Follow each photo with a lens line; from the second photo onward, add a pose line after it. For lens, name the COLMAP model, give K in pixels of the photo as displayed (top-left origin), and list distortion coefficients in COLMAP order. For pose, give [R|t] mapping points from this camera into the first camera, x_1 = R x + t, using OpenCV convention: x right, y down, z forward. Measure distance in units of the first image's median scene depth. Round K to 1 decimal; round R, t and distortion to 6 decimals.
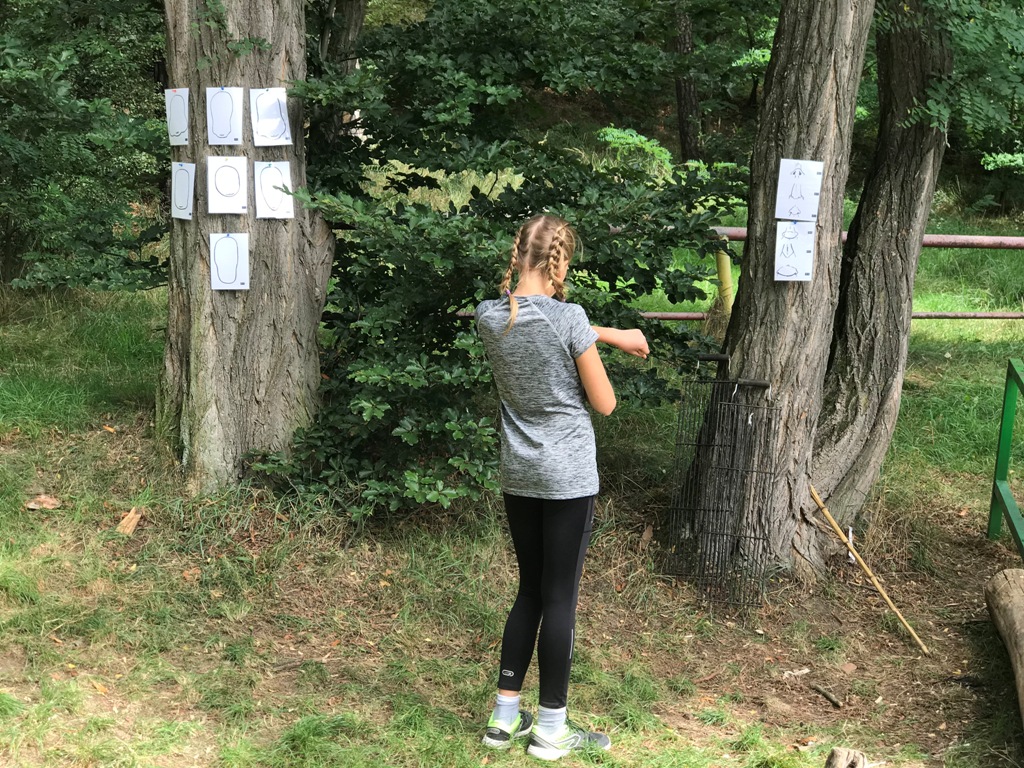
lens RADIAL K [[1690.1, 0, 512.5], [0, 1690.1, 386.0], [0, 0, 1]] dist [0.050709, 0.000000]
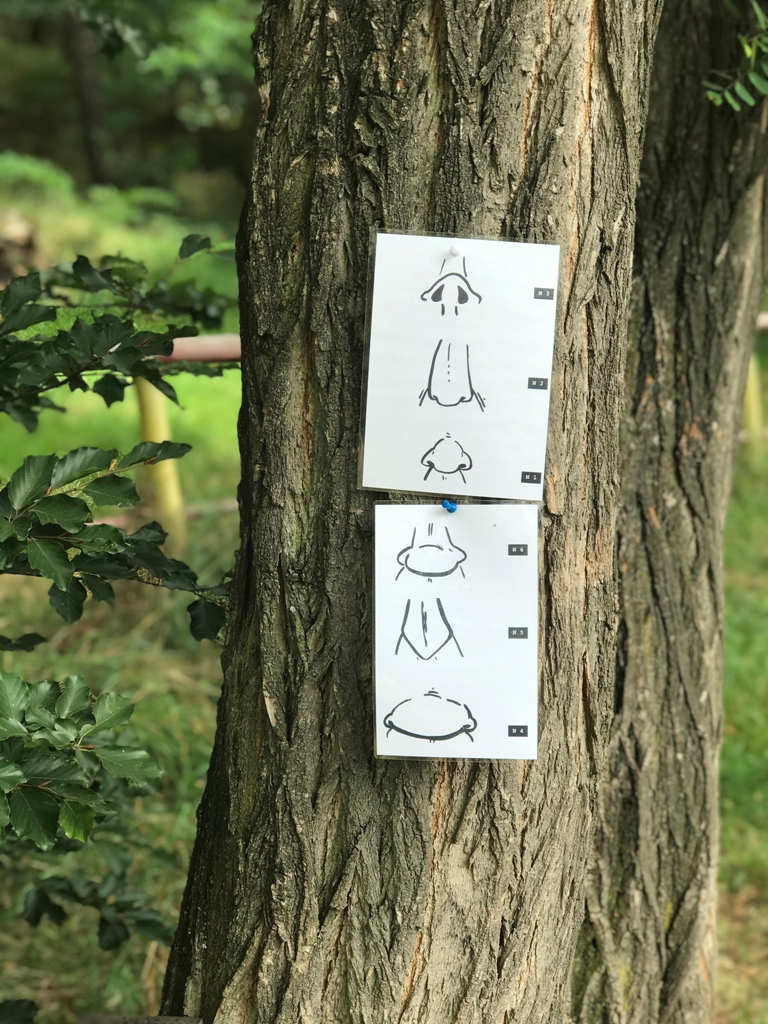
lens RADIAL K [[1690.1, 0, 385.9], [0, 1690.1, 510.8], [0, 0, 1]] dist [0.050709, 0.000000]
pose [[0.966078, -0.068420, 0.249021, 0.099562], [0.054261, 0.996519, 0.063293, -0.110337], [-0.252485, -0.047634, 0.966428, 0.771156]]
